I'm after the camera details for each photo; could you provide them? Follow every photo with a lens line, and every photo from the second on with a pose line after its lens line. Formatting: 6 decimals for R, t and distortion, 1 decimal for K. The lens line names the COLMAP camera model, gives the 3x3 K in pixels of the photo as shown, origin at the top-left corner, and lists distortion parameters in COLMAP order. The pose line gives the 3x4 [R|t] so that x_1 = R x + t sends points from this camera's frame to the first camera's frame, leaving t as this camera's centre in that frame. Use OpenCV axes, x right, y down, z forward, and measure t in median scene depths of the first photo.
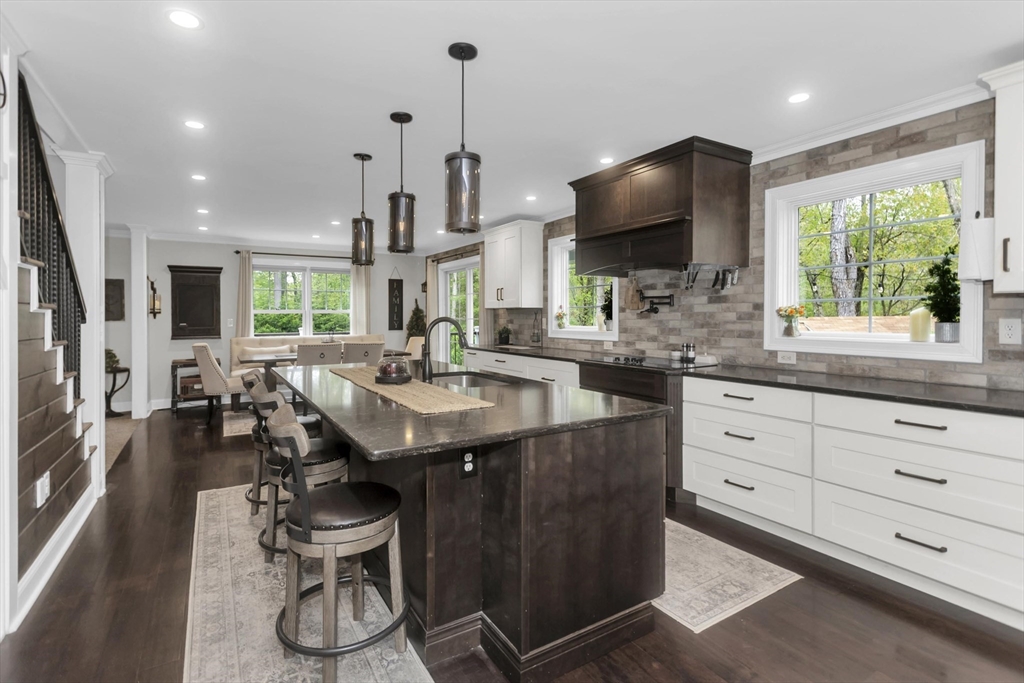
lens RADIAL K [[502.1, 0, 505.3], [0, 502.1, 317.6], [0, 0, 1]] dist [0.007532, 0.001017]
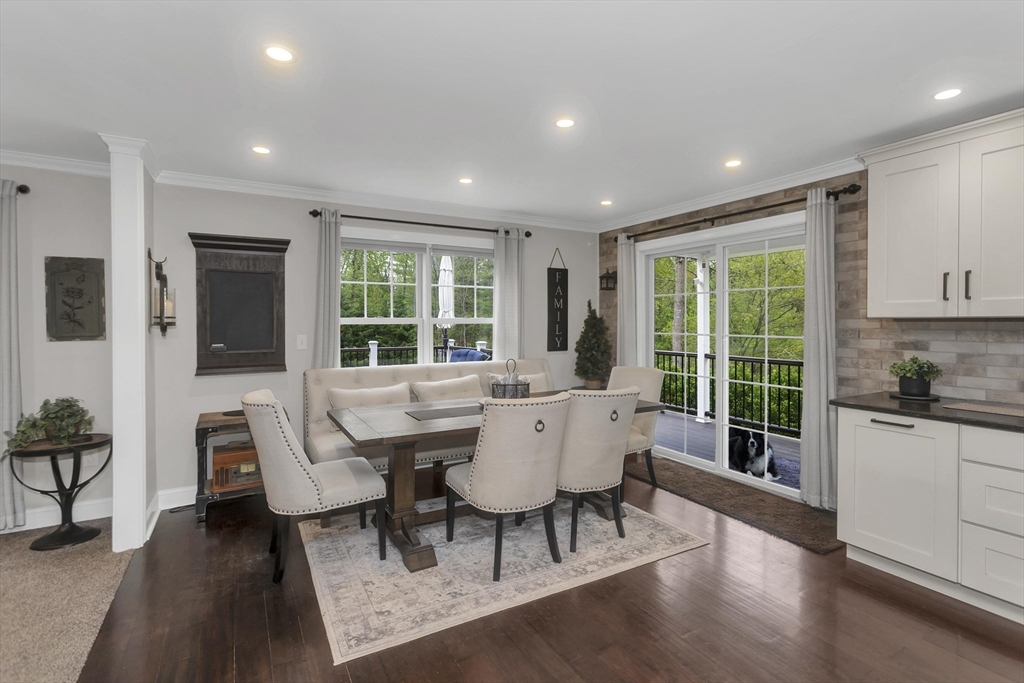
lens RADIAL K [[482.3, 0, 516.7], [0, 482.3, 324.8], [0, 0, 1]] dist [-0.001325, 0.000181]
pose [[0.999978, 0.002316, -0.006196, -0.592516], [-0.002291, 0.999990, 0.003959, -0.021260], [0.006205, -0.003945, 0.999973, 0.908961]]
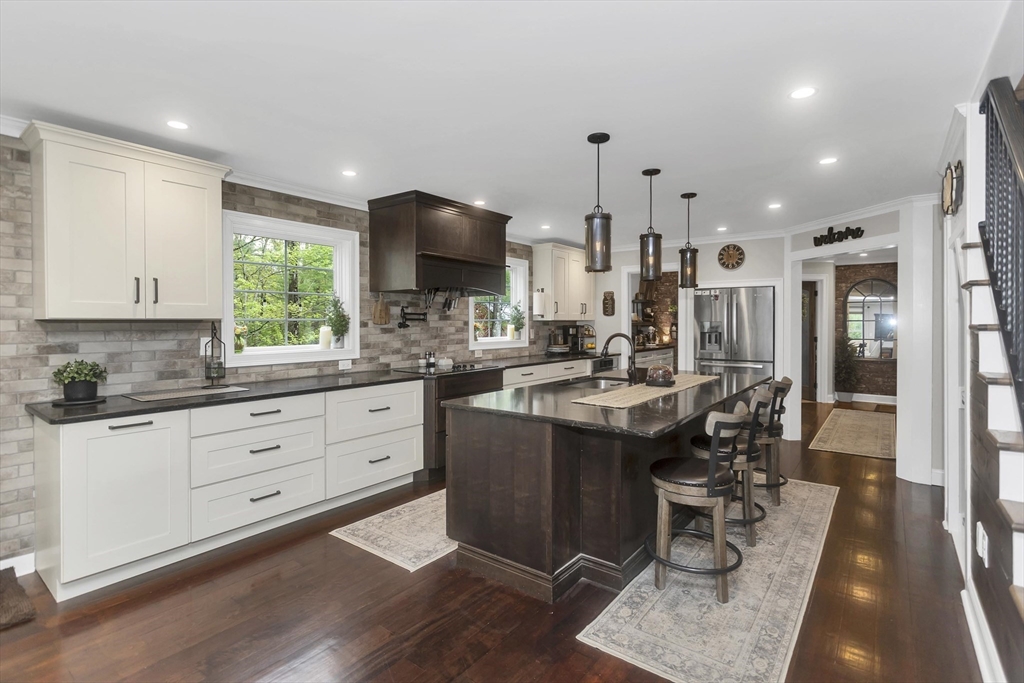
lens RADIAL K [[495.8, 0, 515.7], [0, 495.8, 325.3], [0, 0, 1]] dist [0.001290, 0.000266]
pose [[-0.389306, -0.005356, 0.921093, -0.897052], [0.003549, 0.999967, 0.007315, -0.024120], [-0.921102, 0.006117, -0.389274, 1.333443]]
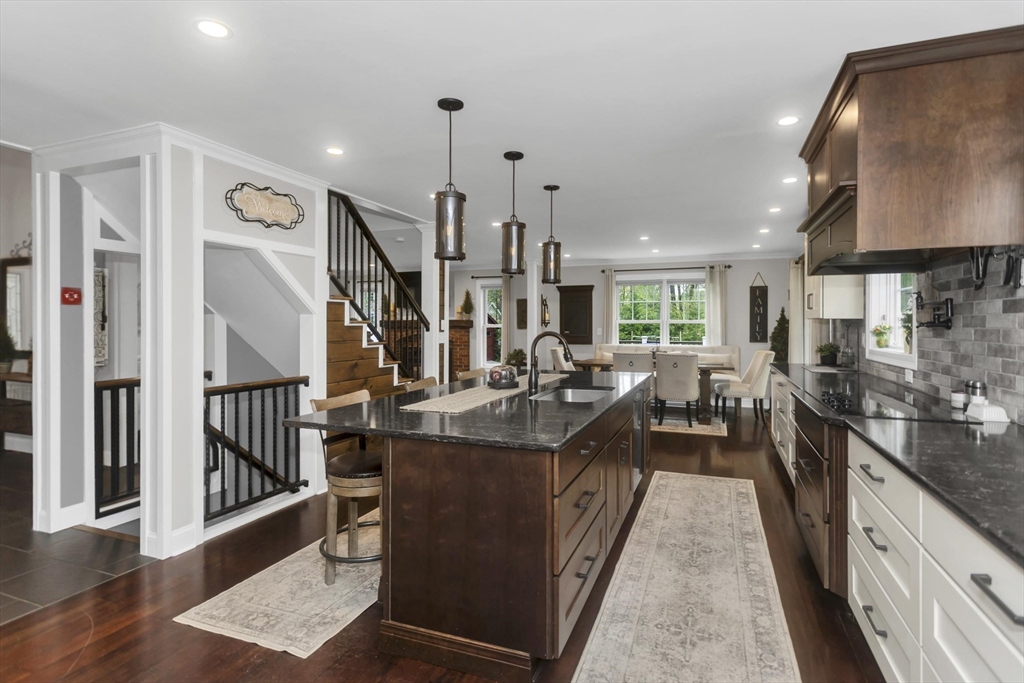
lens RADIAL K [[505.7, 0, 516.2], [0, 505.7, 324.7], [0, 0, 1]] dist [0.011745, 0.000238]
pose [[0.612118, 0.005288, -0.790748, 0.524651], [-0.006702, 0.999976, 0.001500, -0.012541], [0.790738, 0.004381, 0.612139, 0.225890]]
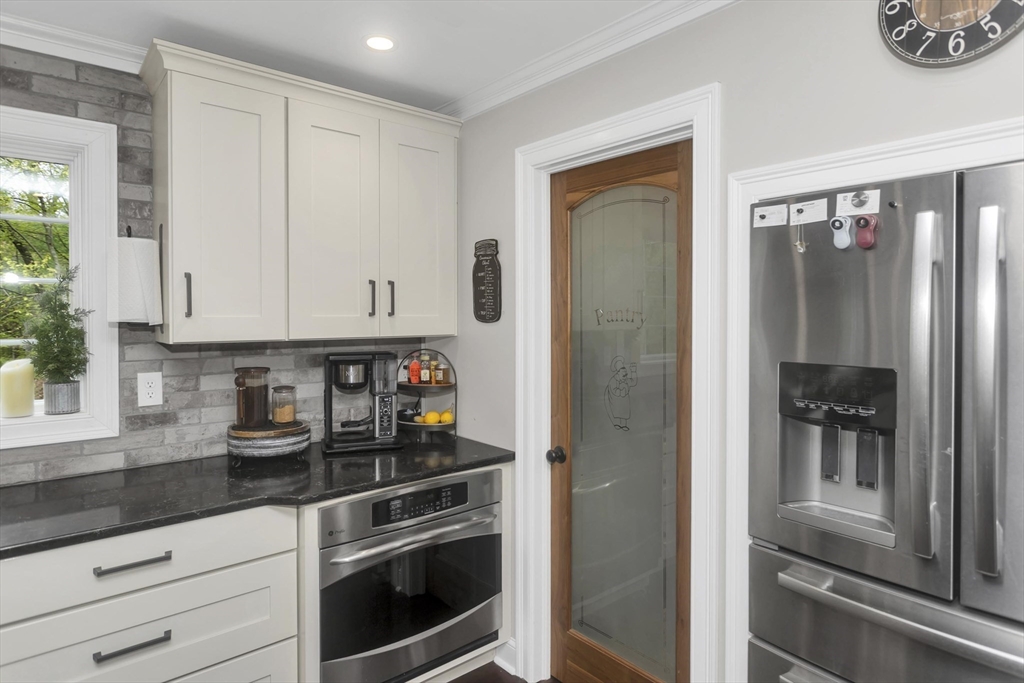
lens RADIAL K [[579.7, 0, 506.9], [0, 579.7, 321.4], [0, 0, 1]] dist [-0.001325, 0.000058]
pose [[-0.159029, -0.013075, 0.987187, 0.028944], [0.003966, 0.999896, 0.013882, -0.053719], [-0.987266, 0.006123, -0.158961, 0.380237]]
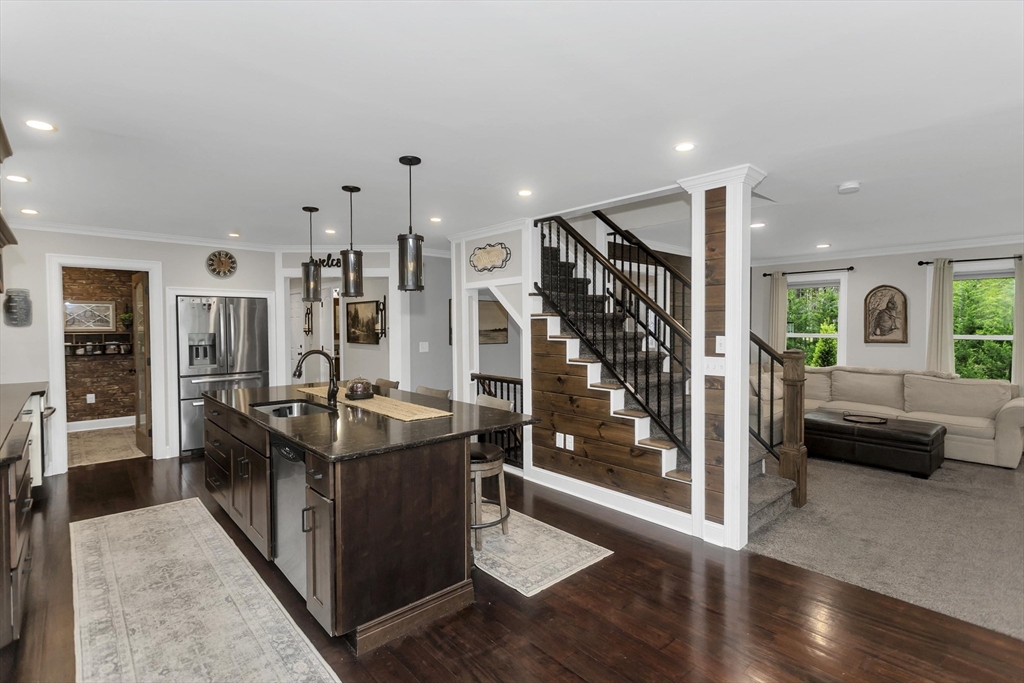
lens RADIAL K [[491.7, 0, 515.0], [0, 491.7, 336.3], [0, 0, 1]] dist [0.001560, 0.000786]
pose [[-0.980016, 0.009643, -0.198686, -0.275523], [0.004525, 0.999647, 0.026194, -0.046001], [0.198868, 0.024771, -0.979713, 1.716505]]
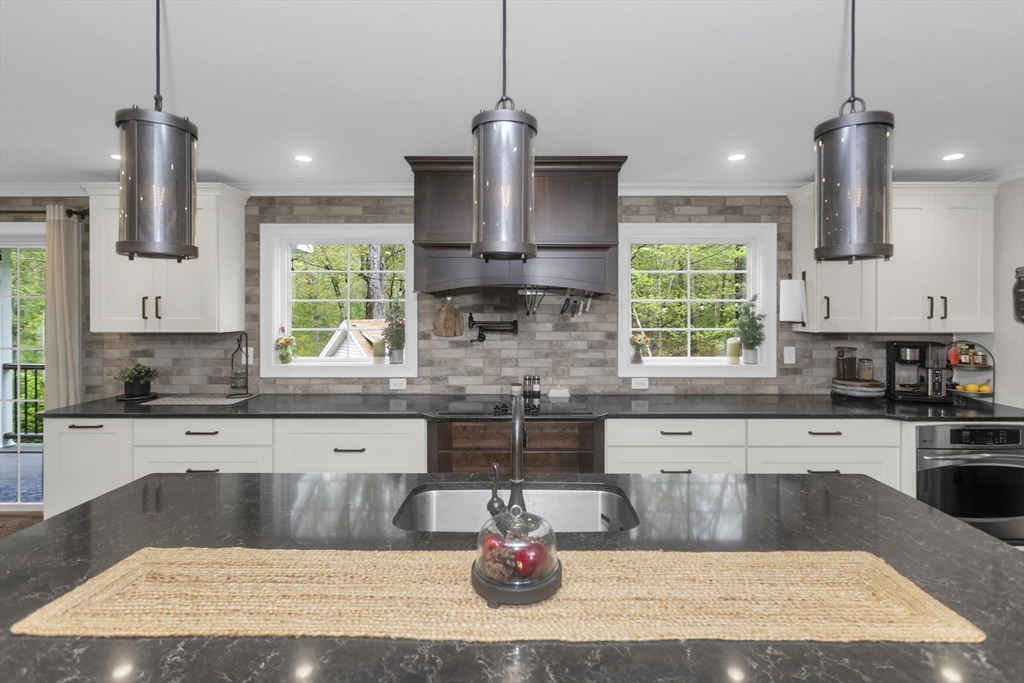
lens RADIAL K [[485.8, 0, 516.6], [0, 485.8, 312.4], [0, 0, 1]] dist [0.001588, 0.000373]
pose [[0.507859, 0.000546, 0.861440, -0.408059], [0.001009, 0.999999, -0.001229, -0.061997], [-0.861440, 0.001494, 0.507858, 0.606751]]
